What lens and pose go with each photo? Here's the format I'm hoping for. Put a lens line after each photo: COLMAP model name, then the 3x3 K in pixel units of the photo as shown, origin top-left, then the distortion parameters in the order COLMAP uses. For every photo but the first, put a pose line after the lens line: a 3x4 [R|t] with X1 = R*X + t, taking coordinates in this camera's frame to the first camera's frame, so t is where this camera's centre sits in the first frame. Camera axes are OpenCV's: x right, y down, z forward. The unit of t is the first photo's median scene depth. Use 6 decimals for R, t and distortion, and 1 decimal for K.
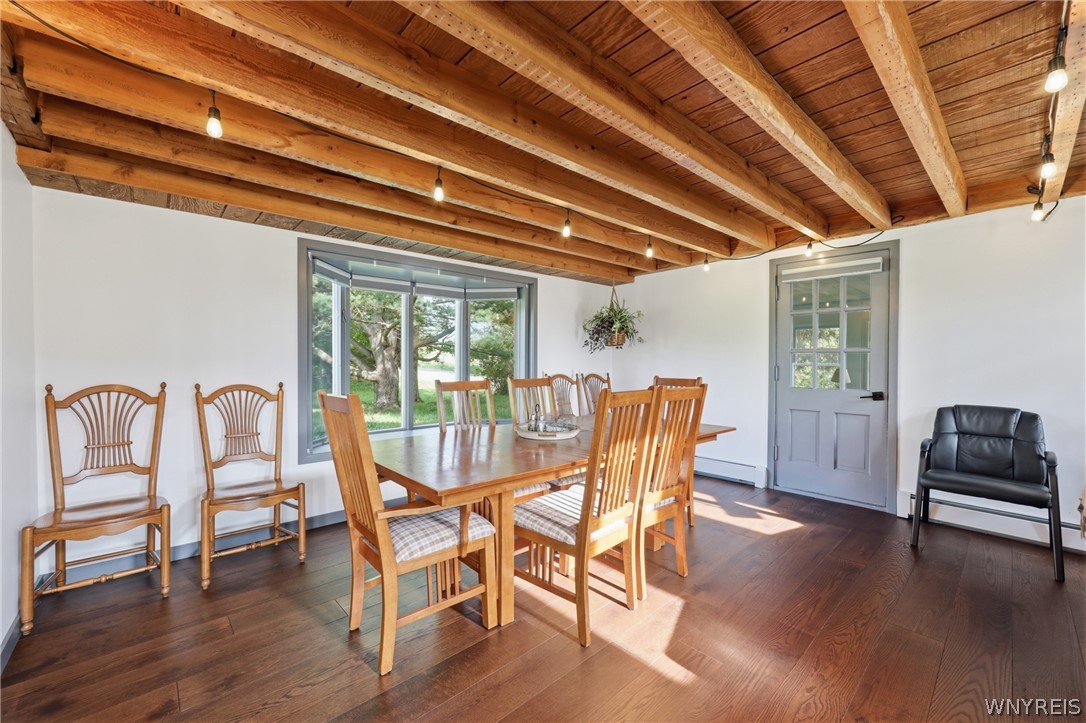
lens RADIAL K [[437.4, 0, 542.0], [0, 437.4, 364.0], [0, 0, 1]] dist [-0.002765, -0.000410]
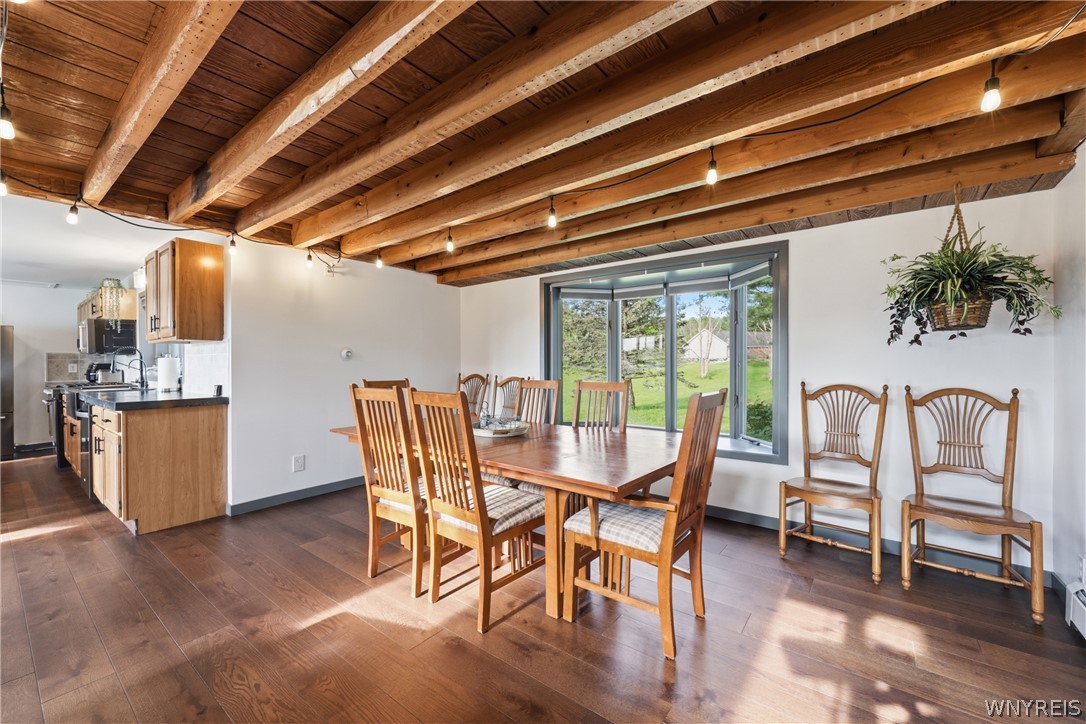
lens RADIAL K [[433.3, 0, 549.4], [0, 433.3, 367.2], [0, 0, 1]] dist [-0.000981, -0.000263]
pose [[0.186000, 0.006159, -0.982530, 0.555493], [-0.000242, 0.999981, 0.006223, 0.000284], [0.982550, -0.000919, 0.185998, 0.477512]]
